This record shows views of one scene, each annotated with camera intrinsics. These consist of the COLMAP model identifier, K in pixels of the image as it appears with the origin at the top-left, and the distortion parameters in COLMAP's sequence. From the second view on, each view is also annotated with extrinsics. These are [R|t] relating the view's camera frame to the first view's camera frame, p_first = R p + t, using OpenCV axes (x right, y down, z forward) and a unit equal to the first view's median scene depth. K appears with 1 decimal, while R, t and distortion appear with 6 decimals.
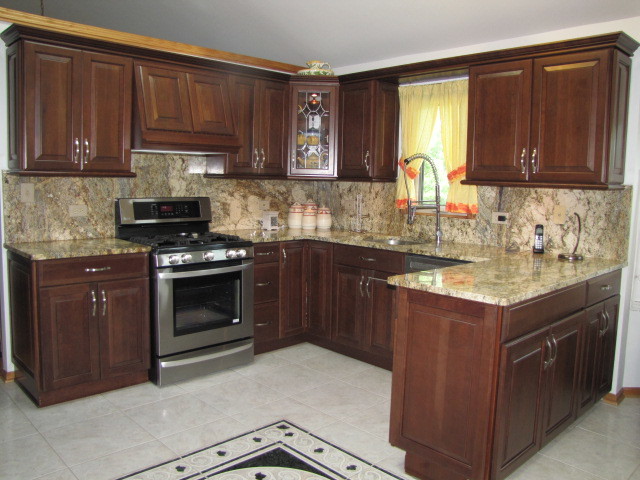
lens RADIAL K [[531.9, 0, 326.3], [0, 531.9, 228.4], [0, 0, 1]] dist [-0.120101, 0.048504]
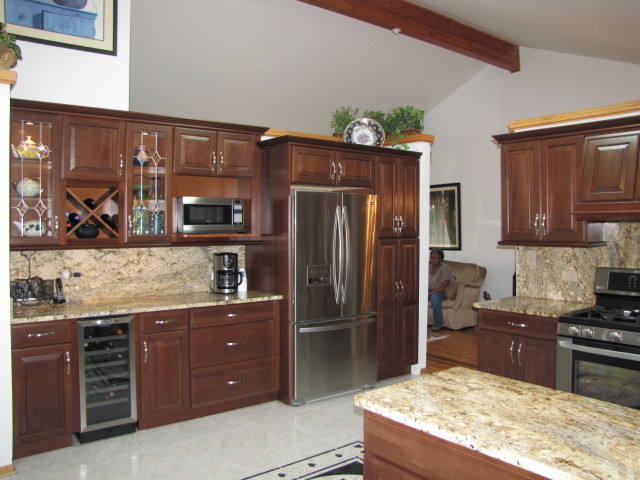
lens RADIAL K [[531.9, 0, 320.5], [0, 531.9, 237.3], [0, 0, 1]] dist [-0.120101, 0.048504]
pose [[-0.091708, -0.003640, -0.995779, 0.679212], [-0.093040, 0.995650, 0.004929, -0.071800], [0.991430, 0.093100, -0.091647, 0.554082]]
